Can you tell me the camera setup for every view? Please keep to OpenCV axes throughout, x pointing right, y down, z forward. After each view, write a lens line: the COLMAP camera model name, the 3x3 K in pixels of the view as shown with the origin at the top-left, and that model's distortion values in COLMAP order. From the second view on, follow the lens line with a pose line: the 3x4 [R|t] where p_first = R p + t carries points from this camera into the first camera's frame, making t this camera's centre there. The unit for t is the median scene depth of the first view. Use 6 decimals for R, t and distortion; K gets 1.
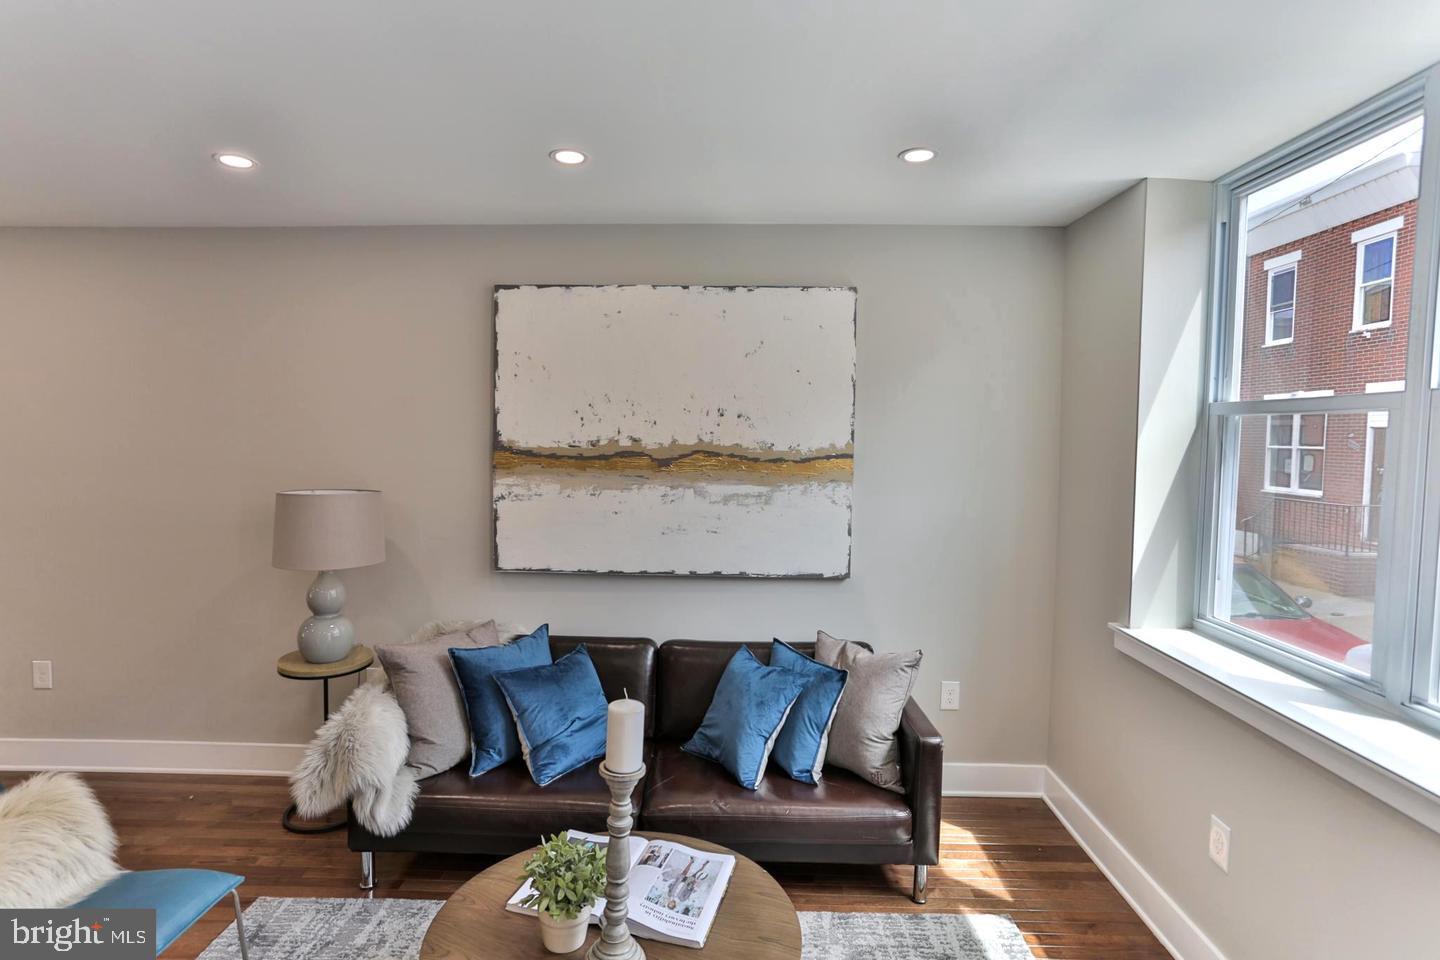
lens RADIAL K [[751.0, 0, 722.0], [0, 751.0, 473.1], [0, 0, 1]] dist [-0.055617, 0.043769]
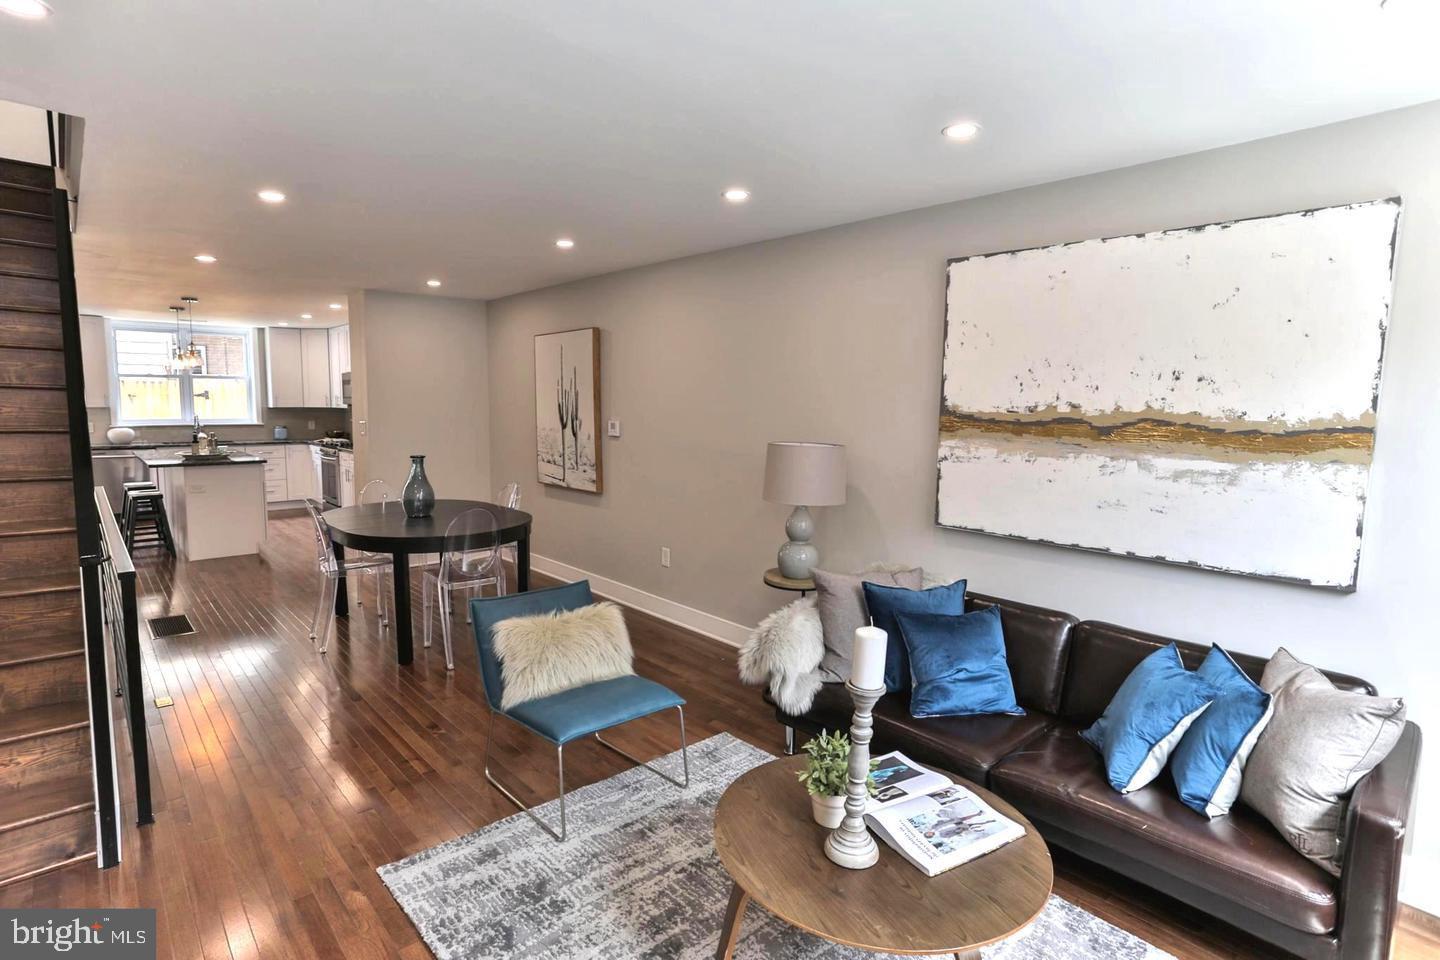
lens RADIAL K [[751.0, 0, 722.0], [0, 751.0, 473.1], [0, 0, 1]] dist [-0.055617, 0.043769]
pose [[0.685846, 0.072634, -0.724113, 0.290996], [-0.045937, 0.997343, 0.056531, 0.008635], [0.726295, -0.005508, 0.687361, 0.029486]]
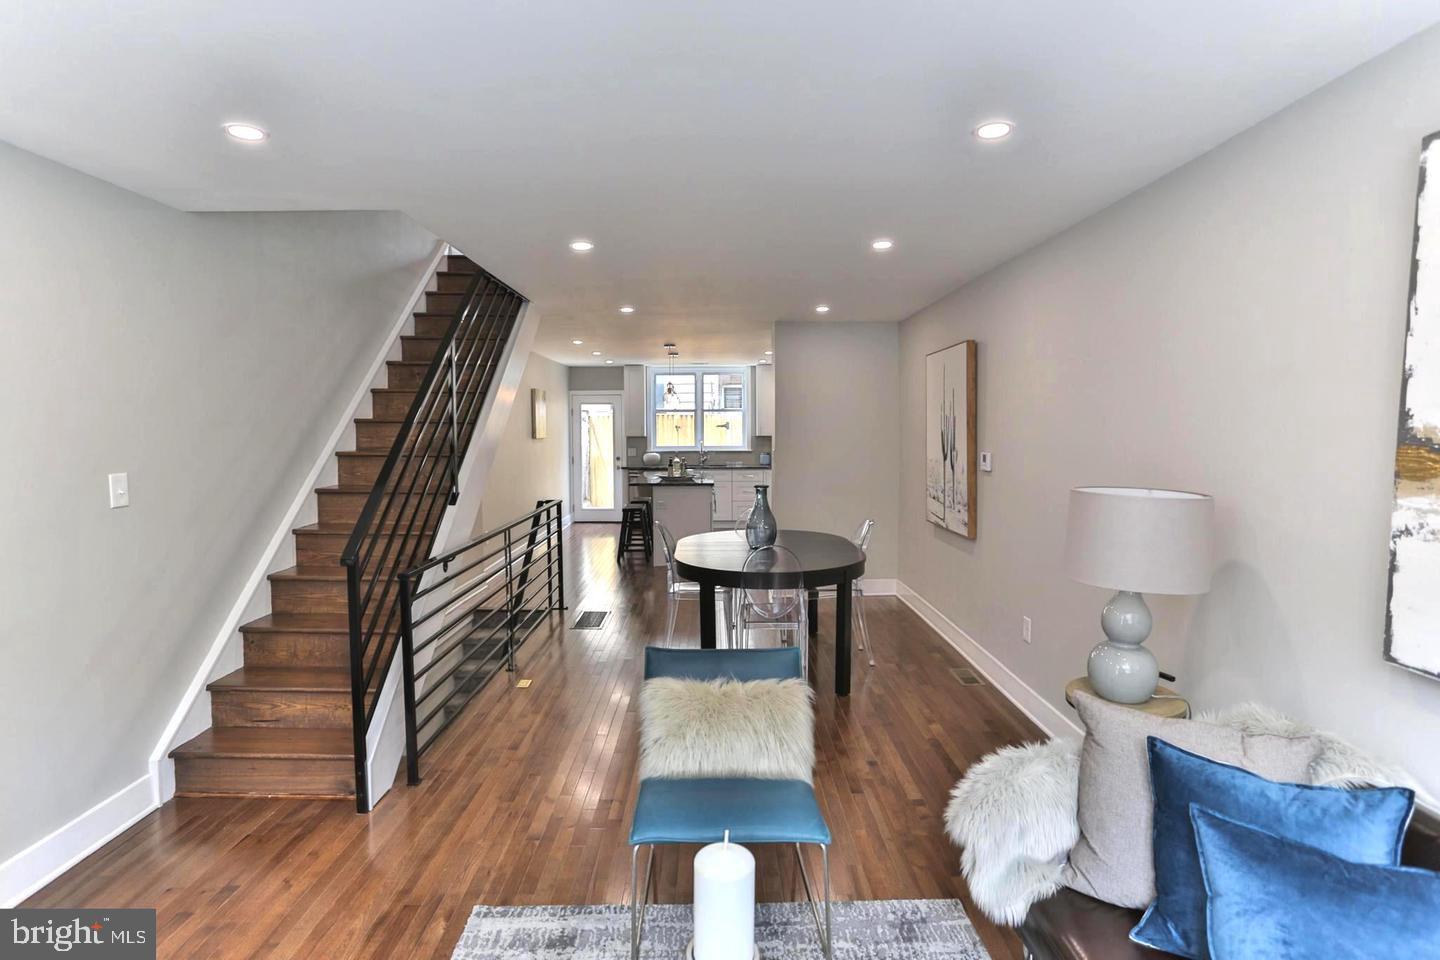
lens RADIAL K [[751.0, 0, 722.0], [0, 751.0, 473.1], [0, 0, 1]] dist [-0.055617, 0.043769]
pose [[0.027386, 0.056301, -0.998038, 0.248546], [-0.050534, 0.997214, 0.054867, -0.015816], [0.998347, 0.048932, 0.030155, 0.529085]]
